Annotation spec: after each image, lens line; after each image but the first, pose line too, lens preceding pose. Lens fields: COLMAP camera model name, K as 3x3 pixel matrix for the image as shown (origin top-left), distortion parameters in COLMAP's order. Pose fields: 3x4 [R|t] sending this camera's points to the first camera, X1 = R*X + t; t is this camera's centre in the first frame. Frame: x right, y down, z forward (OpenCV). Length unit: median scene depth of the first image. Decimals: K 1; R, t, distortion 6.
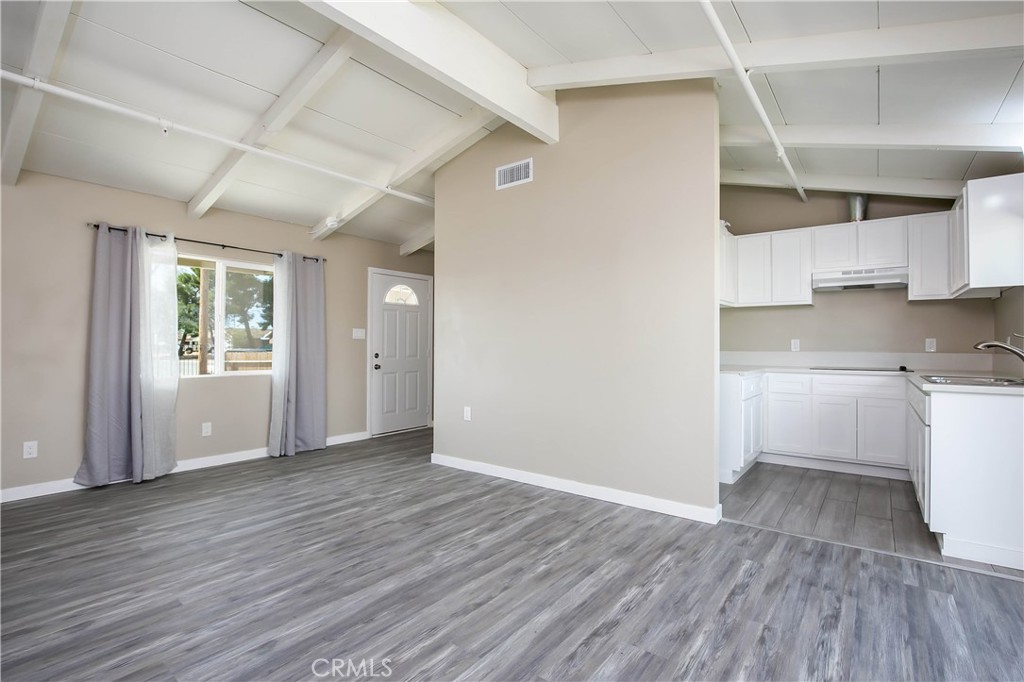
lens RADIAL K [[476.8, 0, 512.0], [0, 476.8, 341.0], [0, 0, 1]] dist [-0.025663, -0.000027]
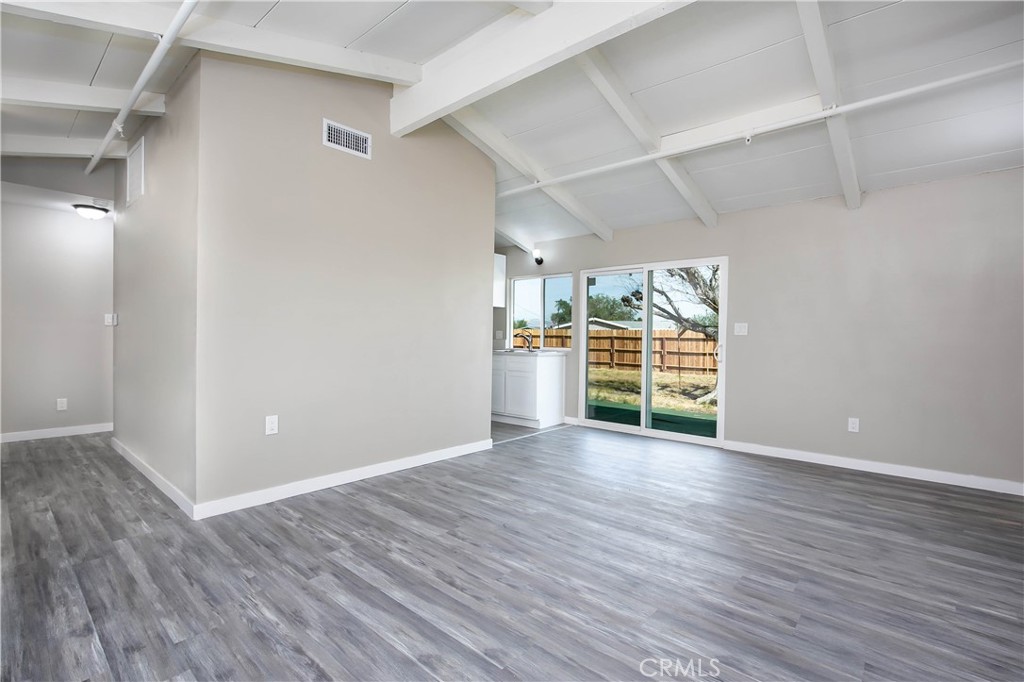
lens RADIAL K [[468.7, 0, 500.0], [0, 468.7, 352.1], [0, 0, 1]] dist [-0.013540, 0.001321]
pose [[0.066925, -0.031140, 0.997272, -1.192486], [-0.023545, 0.999185, 0.032780, 0.010285], [-0.997480, -0.025674, 0.066137, 0.912550]]
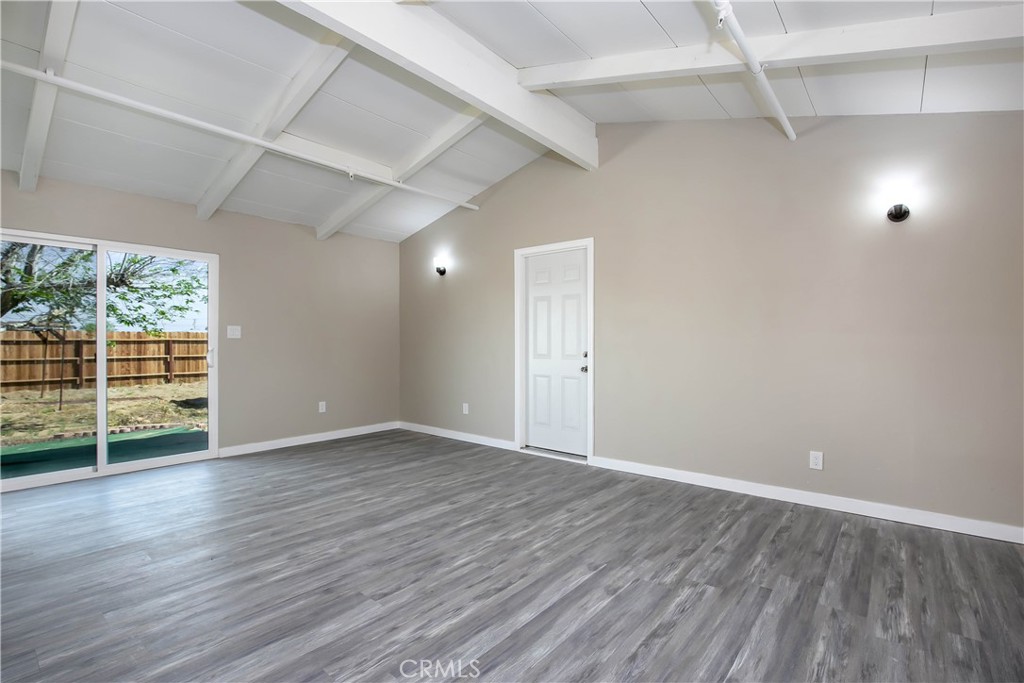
lens RADIAL K [[476.8, 0, 512.0], [0, 476.8, 341.5], [0, 0, 1]] dist [-0.025663, -0.000027]
pose [[-0.999610, -0.003296, 0.027732, -0.502114], [-0.003604, 0.999933, -0.011043, 0.014453], [-0.027693, -0.011138, -0.999554, 1.798669]]
